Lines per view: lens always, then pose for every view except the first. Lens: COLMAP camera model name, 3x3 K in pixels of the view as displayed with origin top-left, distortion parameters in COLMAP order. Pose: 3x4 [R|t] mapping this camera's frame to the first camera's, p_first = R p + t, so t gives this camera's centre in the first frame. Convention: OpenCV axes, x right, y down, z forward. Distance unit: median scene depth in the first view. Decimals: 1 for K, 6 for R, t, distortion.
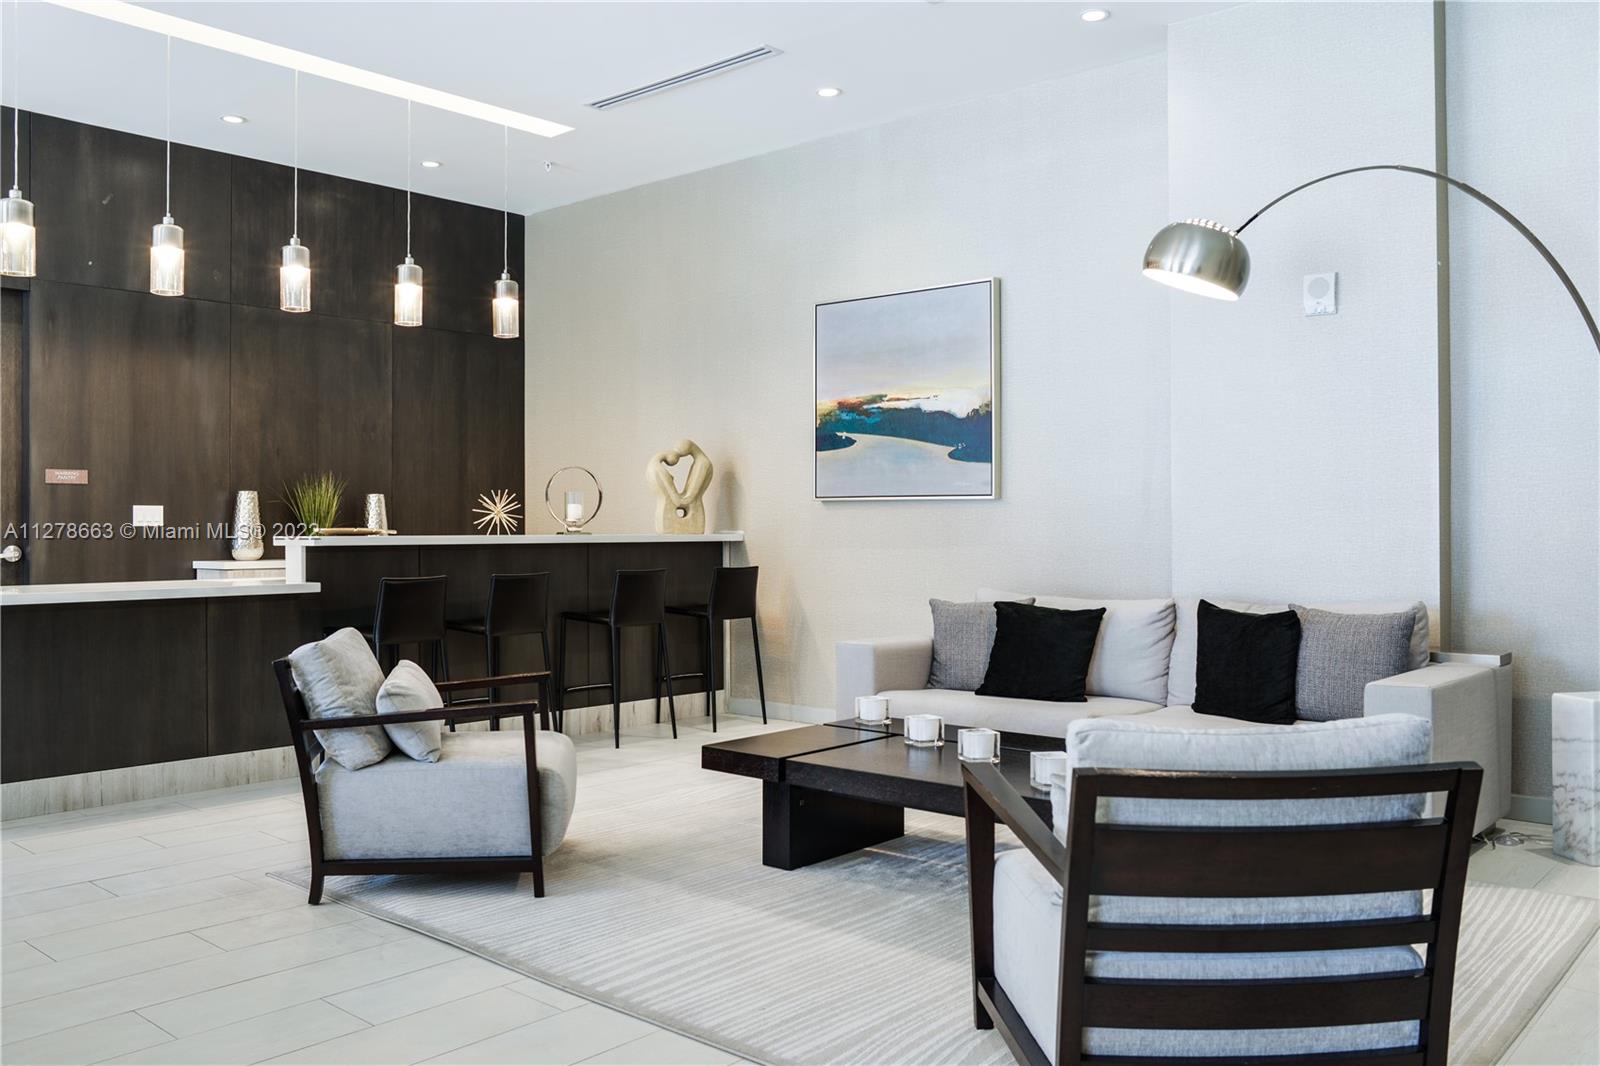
lens RADIAL K [[1298.2, 0, 799.1], [0, 1298.2, 532.8], [0, 0, 1]] dist [-0.074912, 0.066774]
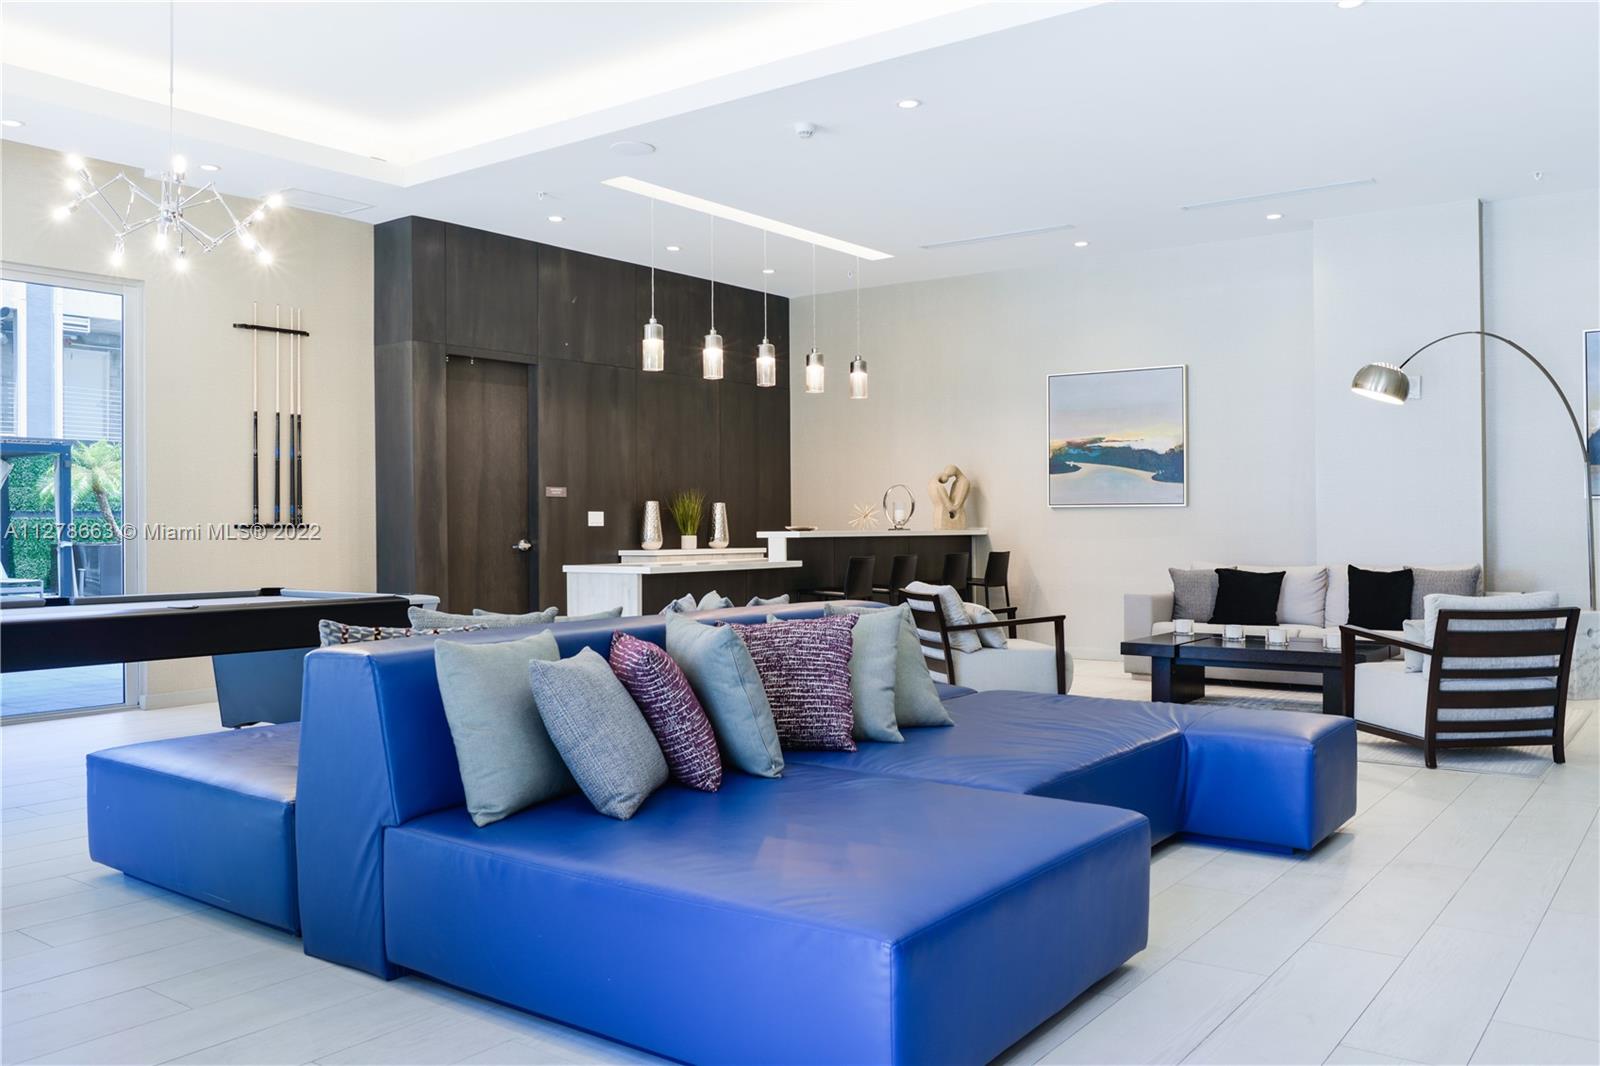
lens RADIAL K [[1298.2, 0, 801.0], [0, 1298.2, 532.7], [0, 0, 1]] dist [-0.074912, 0.066774]
pose [[0.996567, -0.004711, 0.082651, -0.437945], [0.004835, 0.999987, -0.001294, 0.005650], [-0.082644, 0.001689, 0.996578, -0.512802]]
